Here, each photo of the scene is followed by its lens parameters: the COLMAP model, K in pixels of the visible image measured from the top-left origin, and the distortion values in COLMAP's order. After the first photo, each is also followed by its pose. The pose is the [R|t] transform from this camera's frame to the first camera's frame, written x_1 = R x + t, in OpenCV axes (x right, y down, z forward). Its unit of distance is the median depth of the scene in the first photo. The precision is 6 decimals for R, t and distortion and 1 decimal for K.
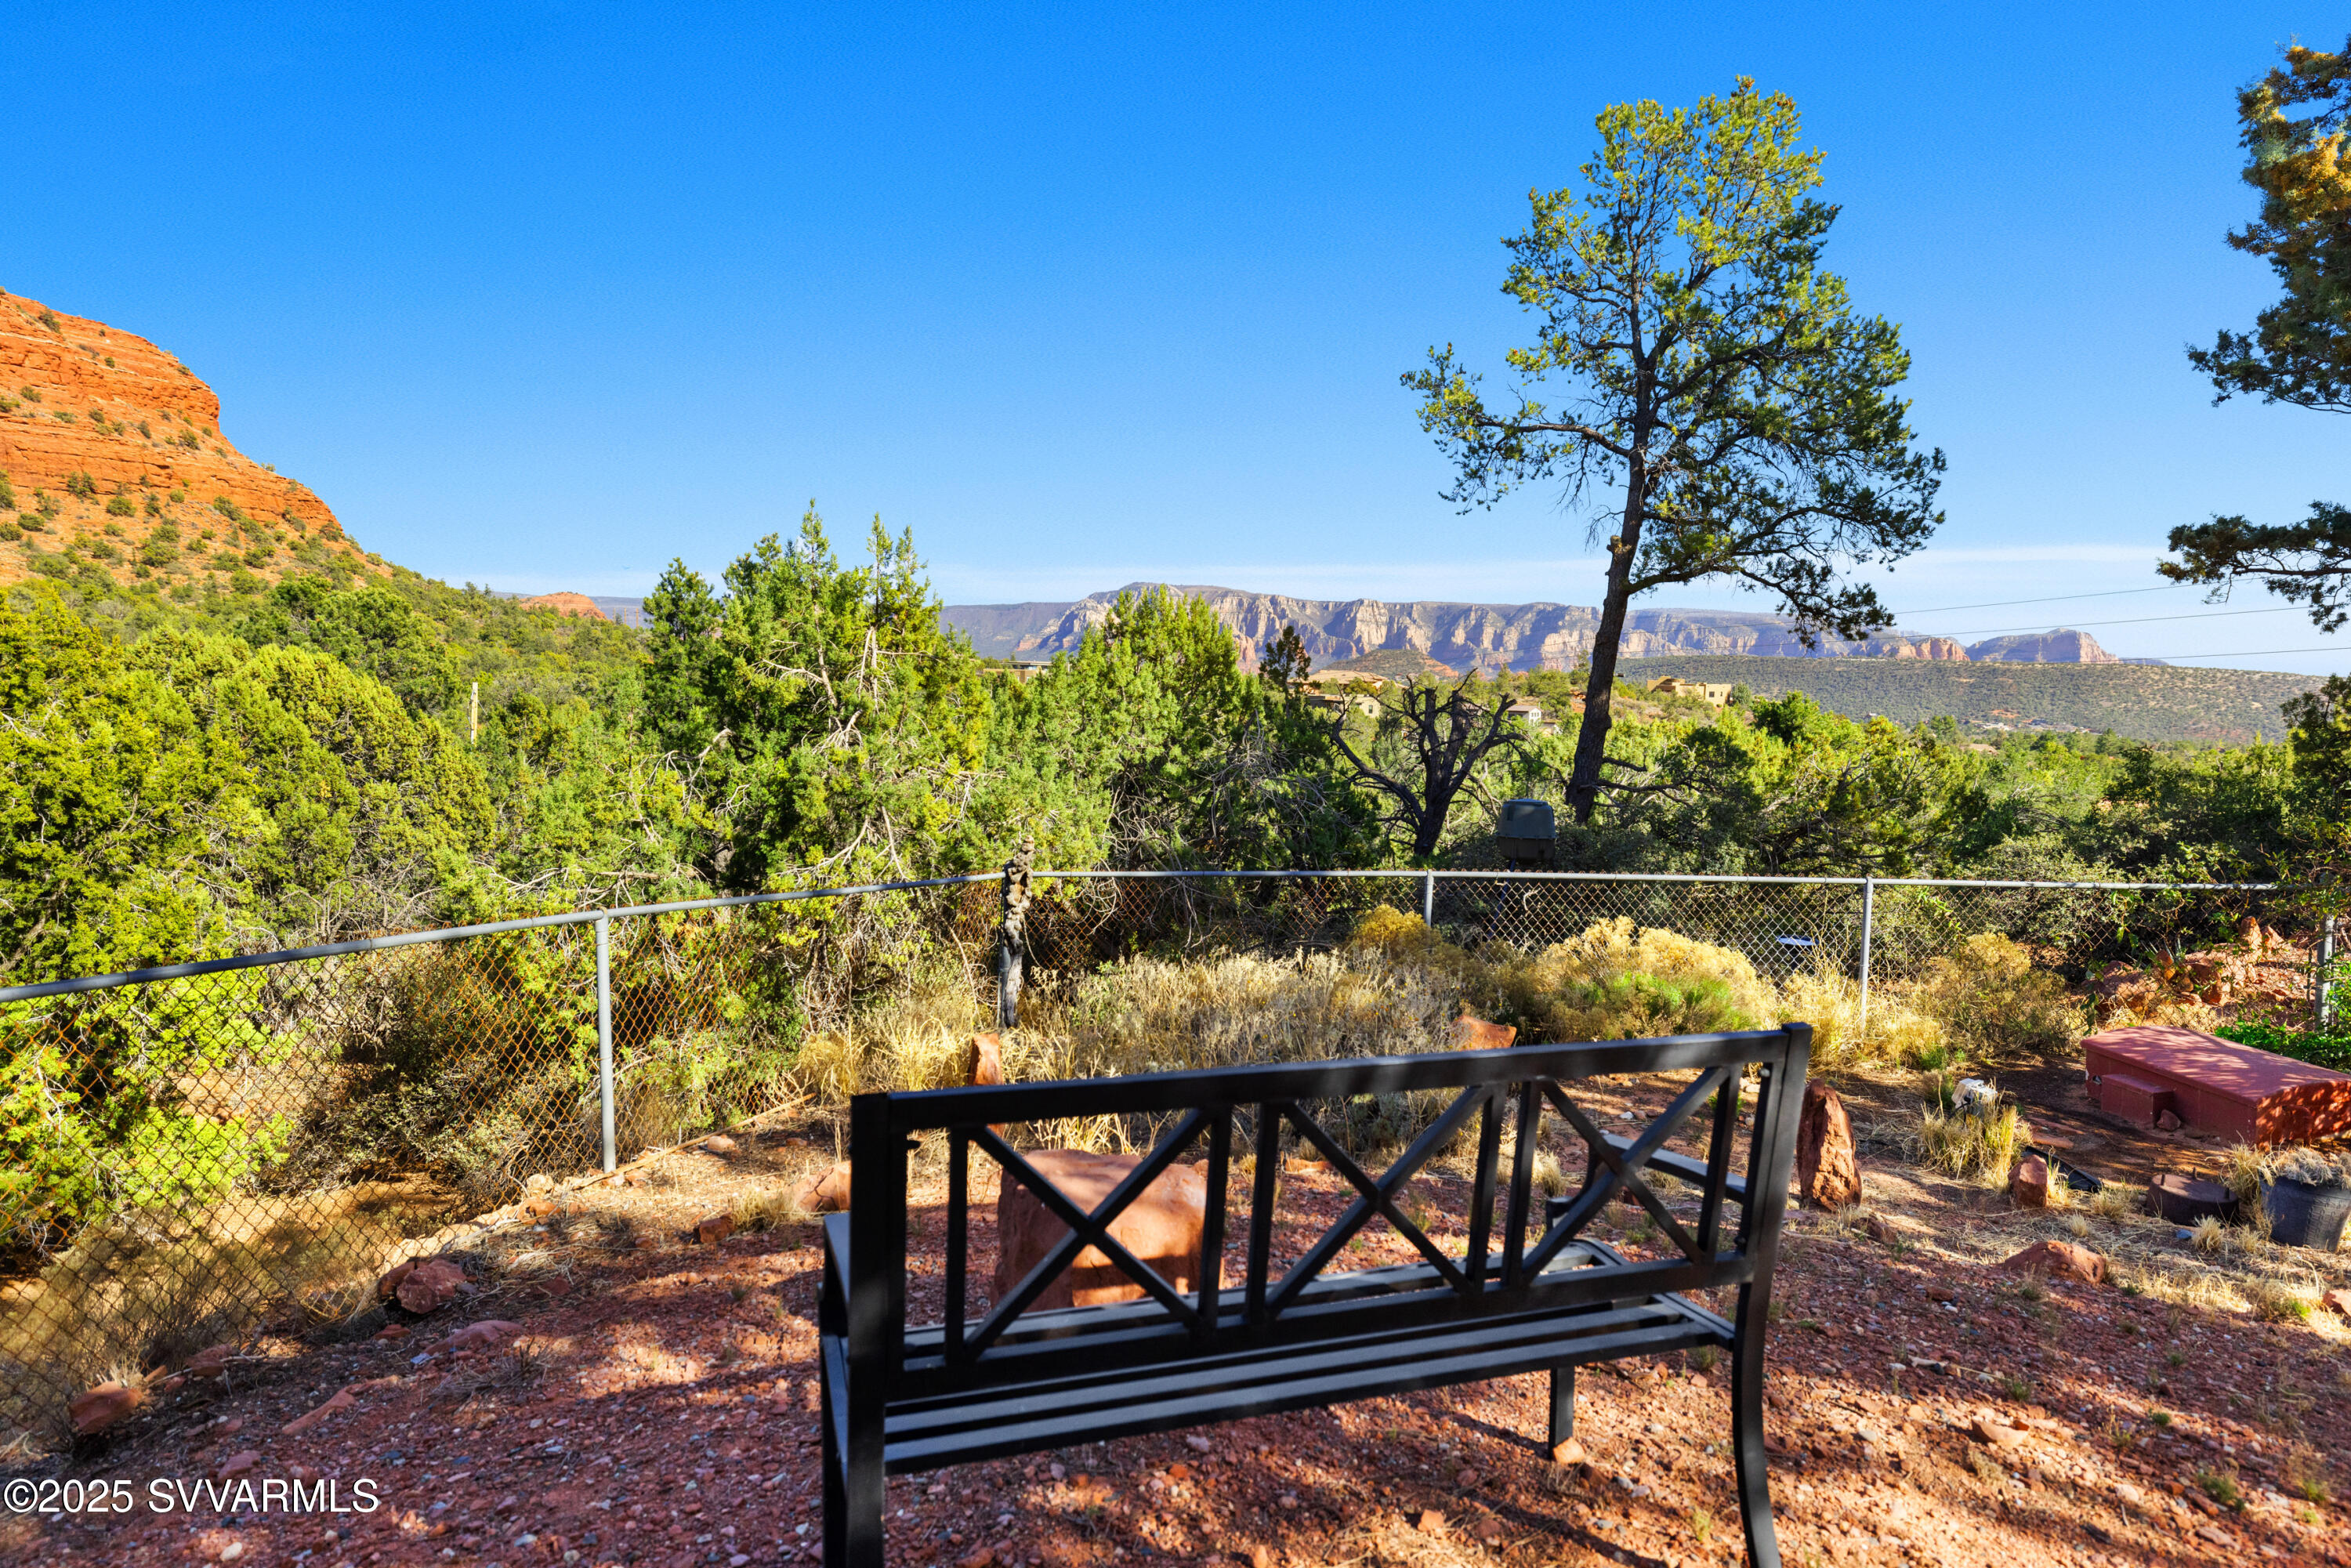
lens RADIAL K [[1331.4, 0, 1175.5], [0, 1331.4, 784.0], [0, 0, 1]] dist [-0.002129, 0.000617]
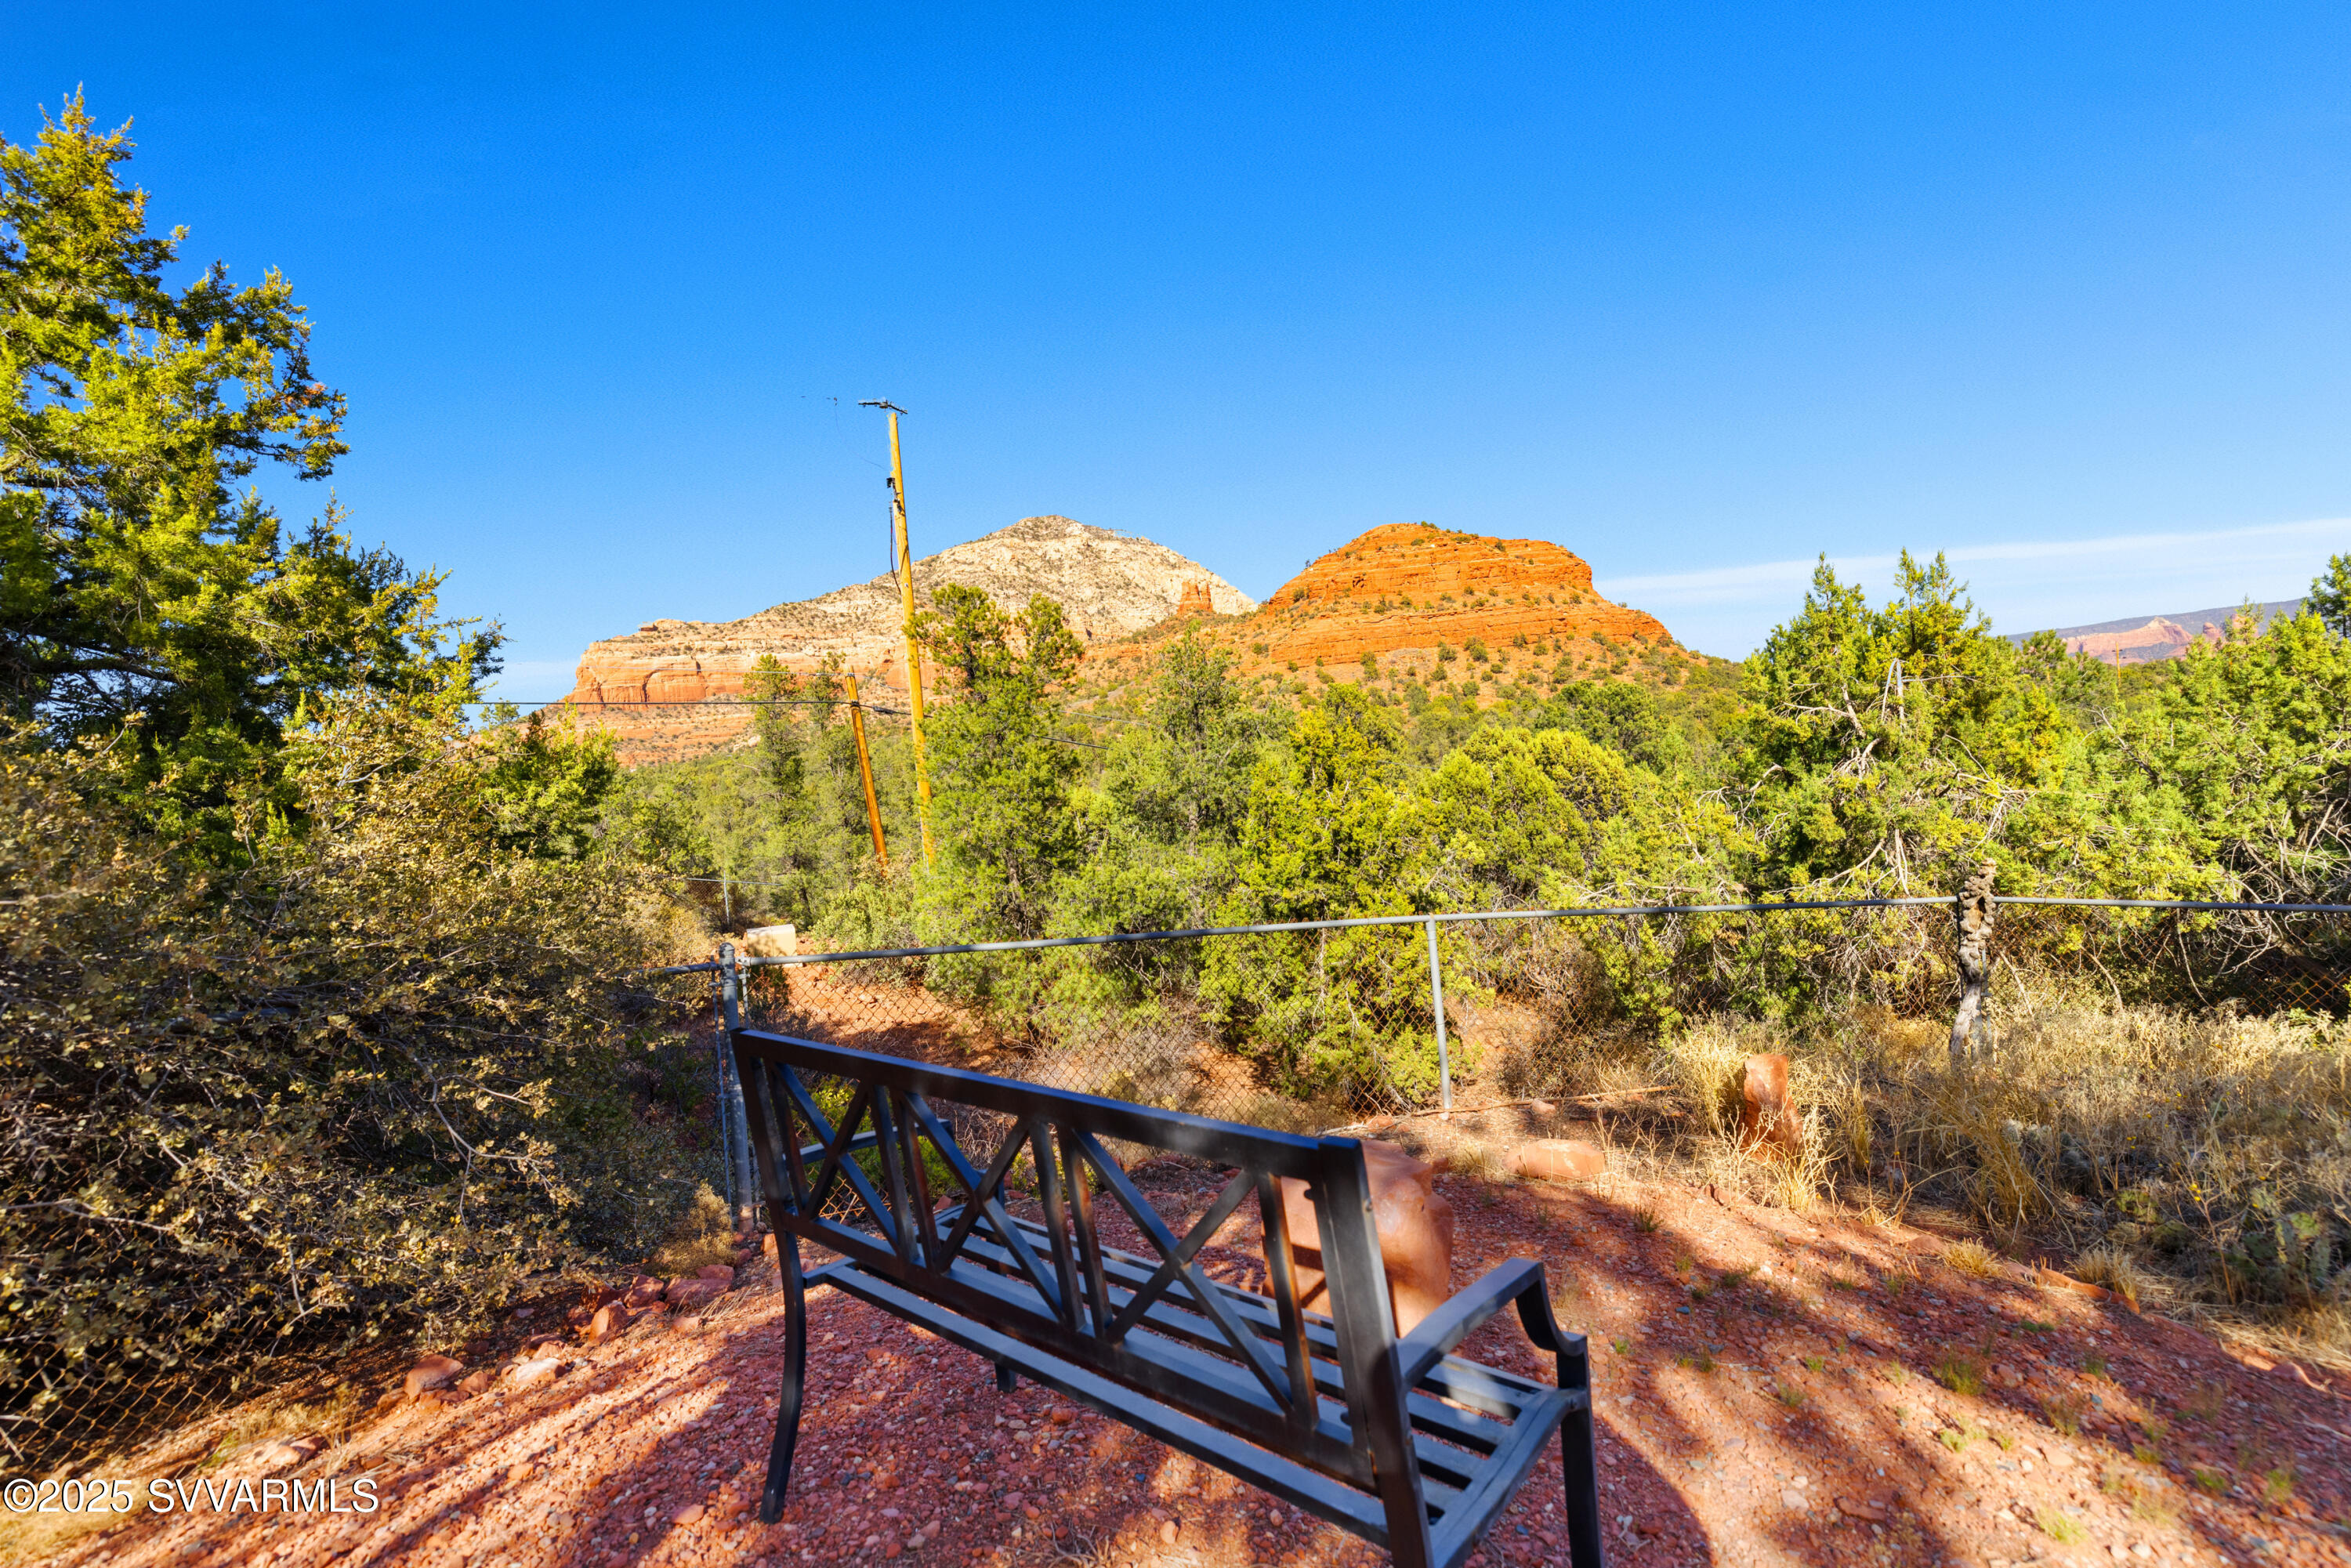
lens RADIAL K [[1012.7, 0, 1195.4], [0, 1012.7, 777.5], [0, 0, 1]] dist [-0.001311, -0.000057]
pose [[0.527497, -0.068824, -0.846764, 0.081769], [0.036897, 0.997629, -0.058101, 0.001166], [0.848755, -0.000595, 0.528786, 0.058641]]
